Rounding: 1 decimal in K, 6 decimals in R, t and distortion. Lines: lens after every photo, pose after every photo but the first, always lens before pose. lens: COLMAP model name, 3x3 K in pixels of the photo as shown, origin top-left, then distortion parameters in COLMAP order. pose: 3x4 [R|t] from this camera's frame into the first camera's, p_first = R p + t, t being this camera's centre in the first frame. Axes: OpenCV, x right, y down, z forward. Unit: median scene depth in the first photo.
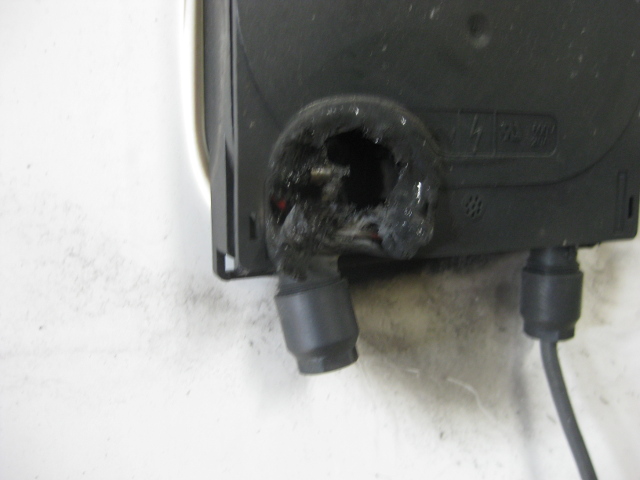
lens RADIAL K [[699.4, 0, 320.0], [0, 699.4, 240.0], [0, 0, 1]] dist [-0.175962, -0.001652]
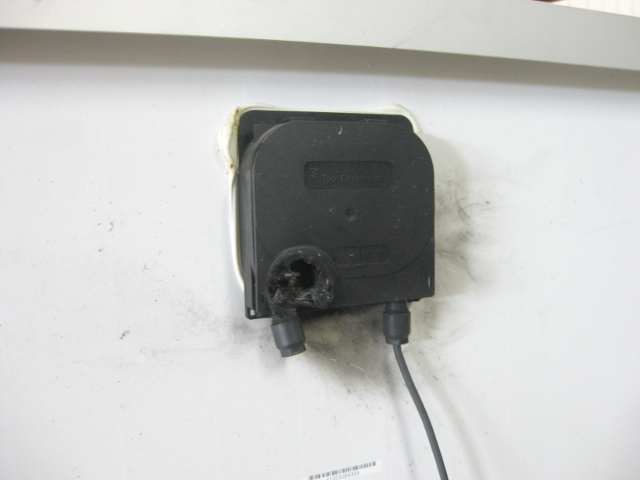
lens RADIAL K [[699.4, 0, 320.0], [0, 699.4, 240.0], [0, 0, 1]] dist [-0.175962, -0.001652]
pose [[0.998840, -0.027157, 0.039771, 0.018333], [0.030351, 0.996168, -0.082021, -0.011968], [-0.037391, 0.083133, 0.995837, -1.439064]]
